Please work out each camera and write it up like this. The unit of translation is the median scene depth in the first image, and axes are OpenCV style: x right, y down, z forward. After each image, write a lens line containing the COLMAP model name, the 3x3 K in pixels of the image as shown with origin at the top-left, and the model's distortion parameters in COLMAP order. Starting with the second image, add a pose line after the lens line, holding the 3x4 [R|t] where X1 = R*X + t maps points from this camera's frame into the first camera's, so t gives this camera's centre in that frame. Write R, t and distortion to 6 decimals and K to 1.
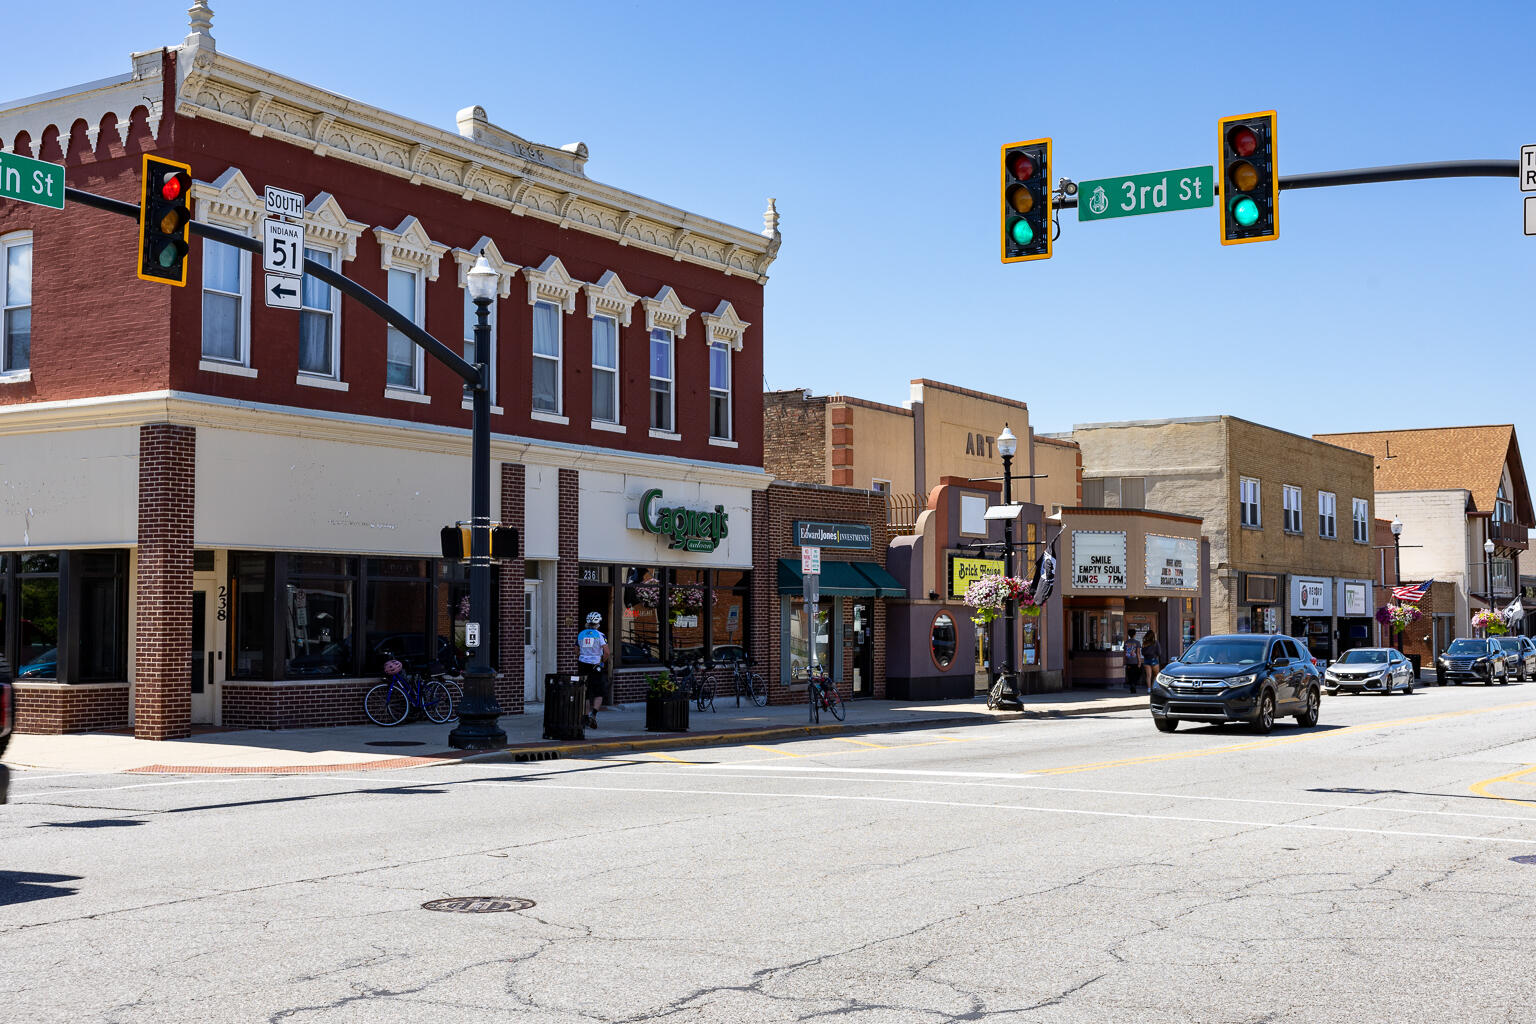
lens RADIAL K [[1832.1, 0, 768.0], [0, 1832.1, 512.0], [0, 0, 1]] dist [0.010317, -0.017953]
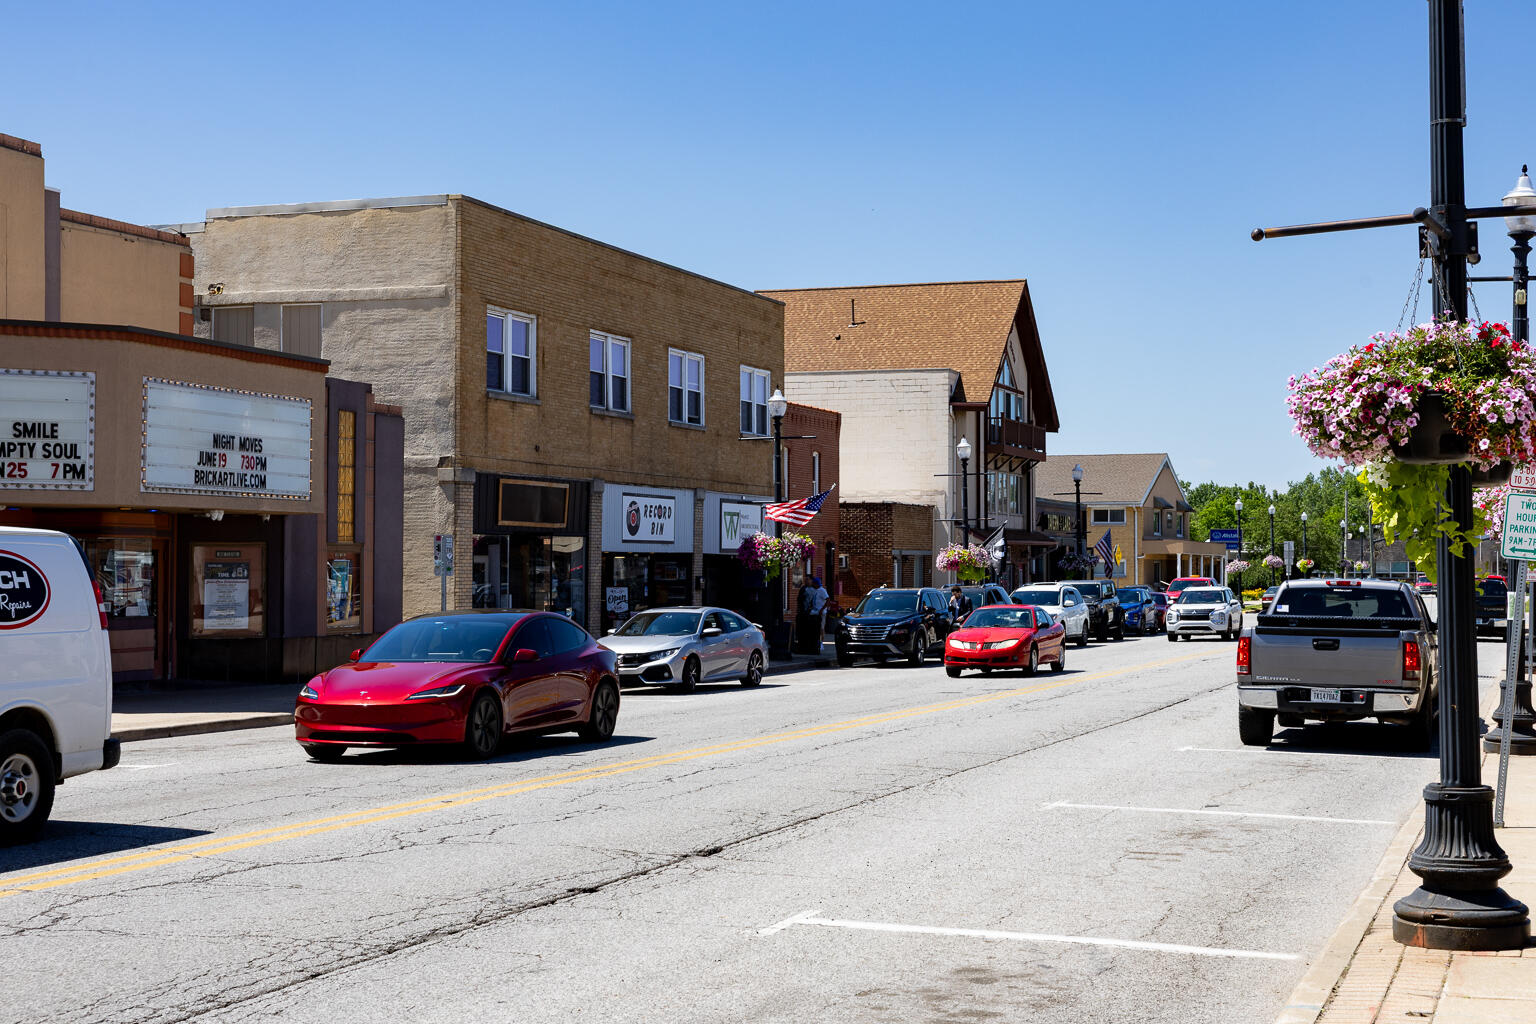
lens RADIAL K [[2190.0, 0, 768.0], [0, 2190.0, 512.0], [0, 0, 1]] dist [0.019588, -0.022395]
pose [[0.974882, 0.004781, 0.222669, 0.186780], [-0.012545, 0.999361, 0.033470, 0.020129], [-0.222367, -0.035423, 0.974319, 0.308479]]
